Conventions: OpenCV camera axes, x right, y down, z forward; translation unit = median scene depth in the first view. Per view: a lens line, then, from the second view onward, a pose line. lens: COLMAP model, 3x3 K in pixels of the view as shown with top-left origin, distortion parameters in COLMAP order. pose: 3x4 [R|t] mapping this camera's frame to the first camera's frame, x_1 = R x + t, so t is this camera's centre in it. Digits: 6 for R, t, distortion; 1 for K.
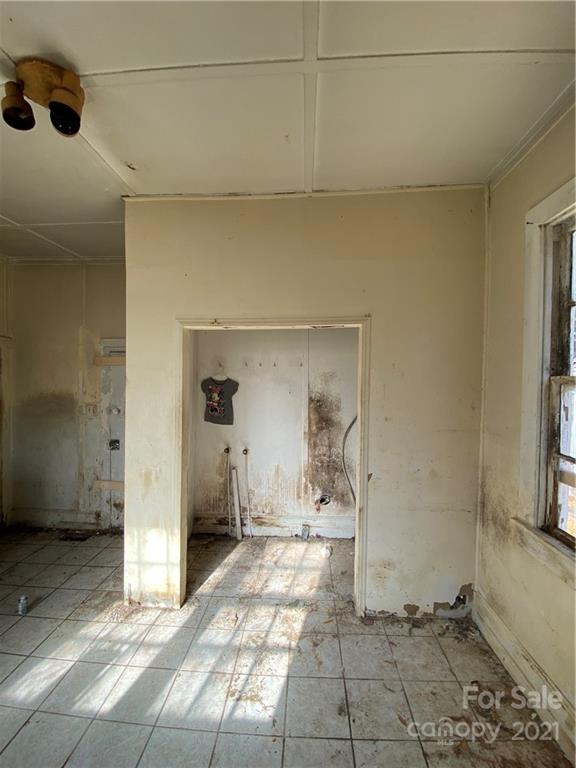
lens RADIAL K [[311.6, 0, 288.4], [0, 311.6, 382.4], [0, 0, 1]] dist [0.022964, -0.021437]
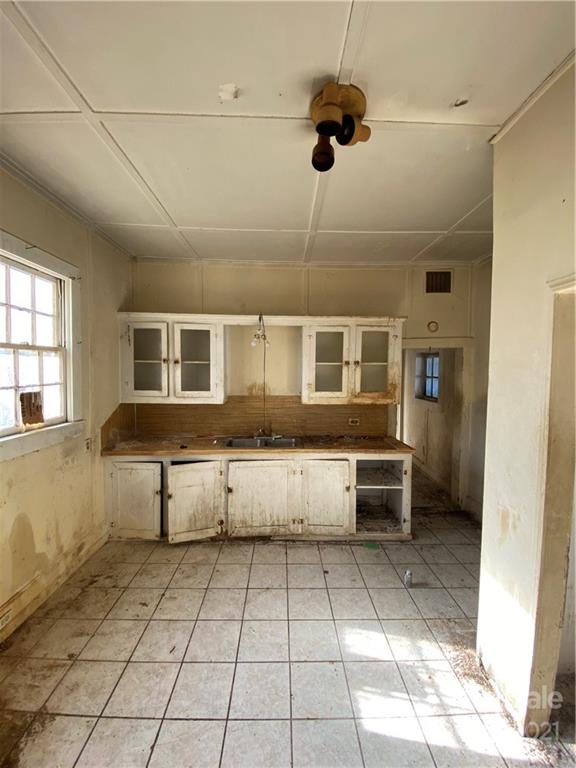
lens RADIAL K [[311.6, 0, 288.4], [0, 311.6, 382.4], [0, 0, 1]] dist [0.022964, -0.021437]
pose [[0.074387, 0.035124, -0.996611, 0.229009], [-0.021164, 0.999210, 0.033636, -0.020086], [0.997005, 0.018590, 0.075071, 0.491923]]
